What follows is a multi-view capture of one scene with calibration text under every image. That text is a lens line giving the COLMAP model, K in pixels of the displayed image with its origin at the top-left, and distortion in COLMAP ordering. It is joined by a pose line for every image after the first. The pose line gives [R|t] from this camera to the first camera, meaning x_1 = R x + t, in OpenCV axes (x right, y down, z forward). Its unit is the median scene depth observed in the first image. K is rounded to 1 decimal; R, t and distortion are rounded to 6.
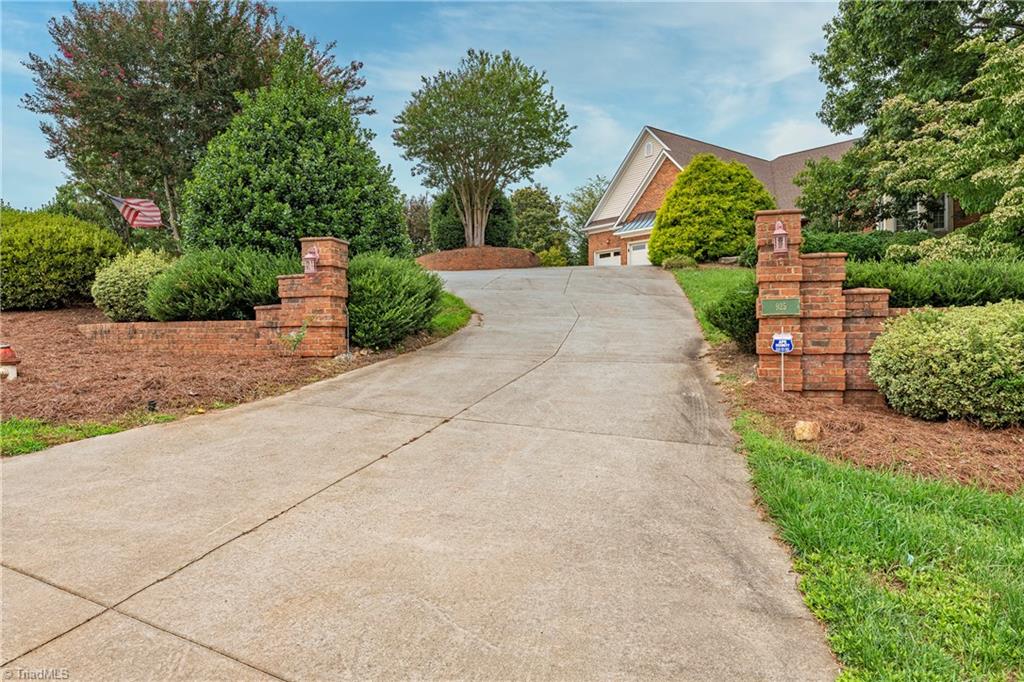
lens RADIAL K [[683.7, 0, 508.9], [0, 683.7, 356.6], [0, 0, 1]] dist [-0.003680, -0.000624]
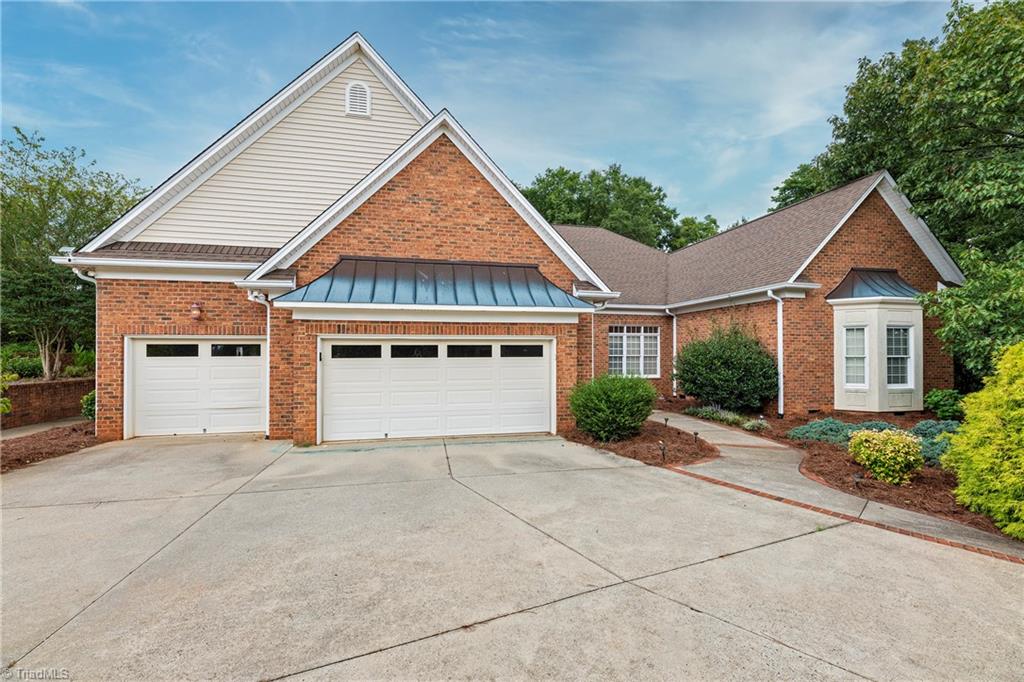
lens RADIAL K [[421.9, 0, 502.1], [0, 421.9, 350.5], [0, 0, 1]] dist [0.000098, -0.000131]
pose [[0.435841, 0.012670, 0.899935, 0.025391], [0.015996, 0.999634, -0.021821, -0.154981], [-0.899882, 0.023905, 0.435478, 0.838234]]
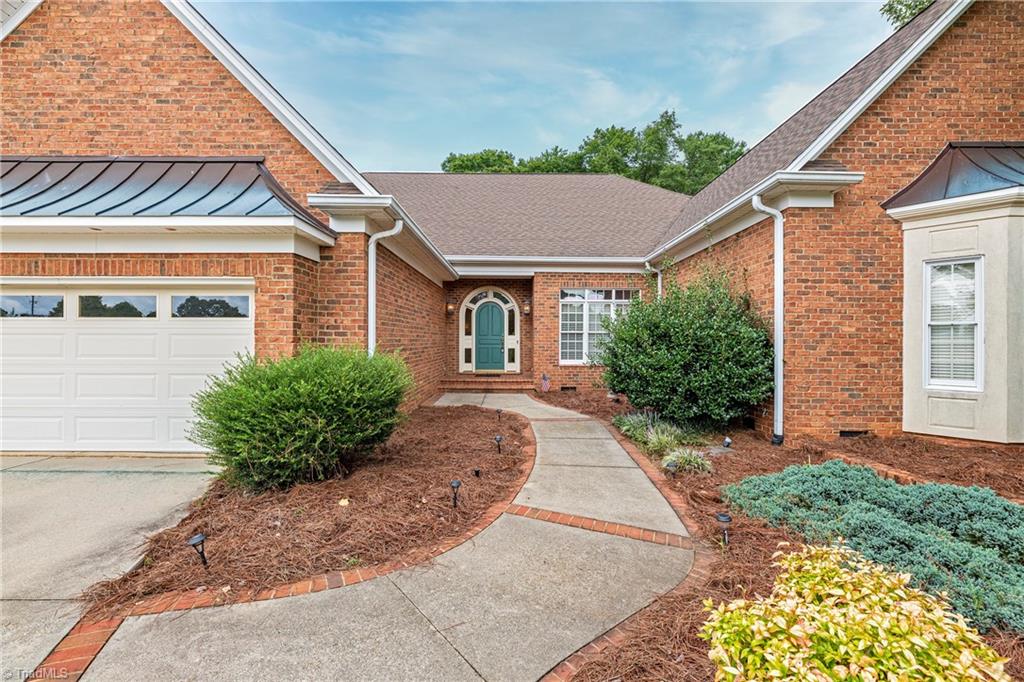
lens RADIAL K [[413.3, 0, 512.0], [0, 413.3, 341.0], [0, 0, 1]] dist [-0.000002, 0.000097]
pose [[0.612978, 0.011059, 0.790022, 0.200143], [0.006596, 0.999796, -0.019114, -0.145691], [-0.790072, 0.016927, 0.612780, 0.775996]]
